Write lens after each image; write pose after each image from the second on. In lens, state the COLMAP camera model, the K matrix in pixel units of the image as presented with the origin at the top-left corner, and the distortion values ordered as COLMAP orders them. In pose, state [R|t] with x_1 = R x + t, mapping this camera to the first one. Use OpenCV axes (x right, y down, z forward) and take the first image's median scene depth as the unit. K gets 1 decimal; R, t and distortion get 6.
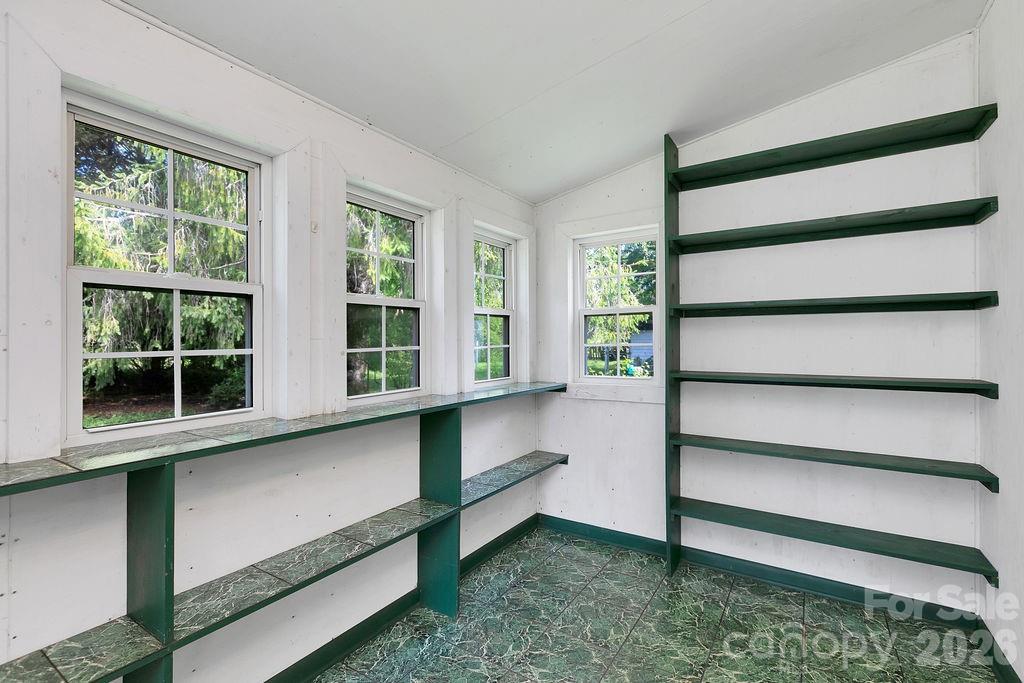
lens RADIAL K [[461.0, 0, 511.3], [0, 461.0, 339.9], [0, 0, 1]] dist [-0.004431, 0.000711]
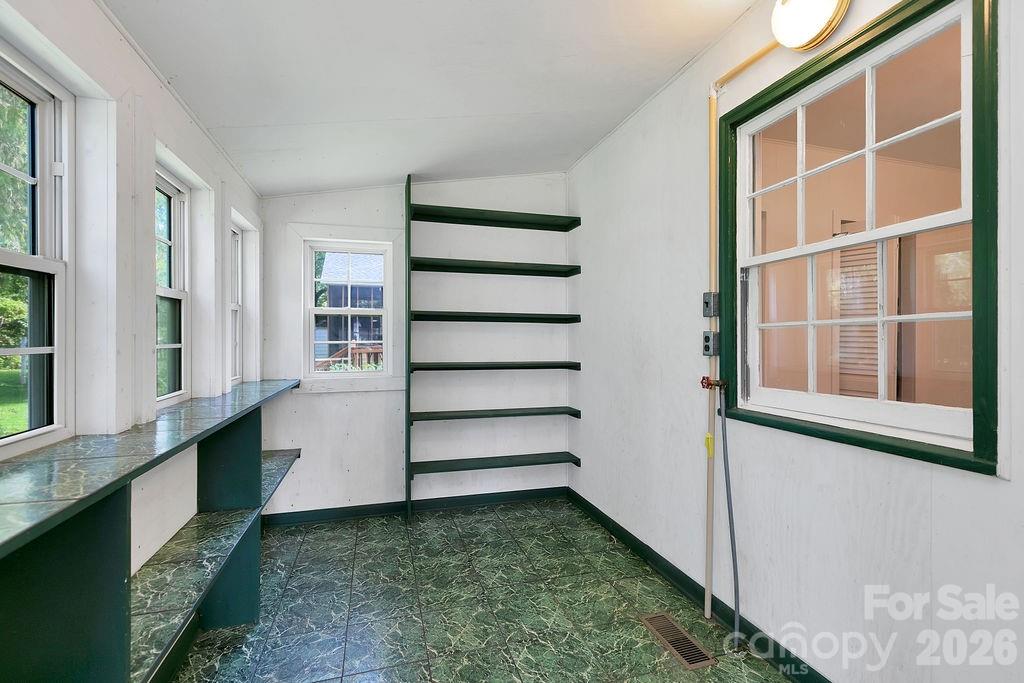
lens RADIAL K [[461.0, 0, 512.7], [0, 461.0, 340.7], [0, 0, 1]] dist [-0.004431, 0.000711]
pose [[0.649563, 0.003633, 0.760299, -0.459804], [-0.009278, 0.999952, 0.003149, -0.000389], [-0.760251, -0.009100, 0.649566, -0.039632]]
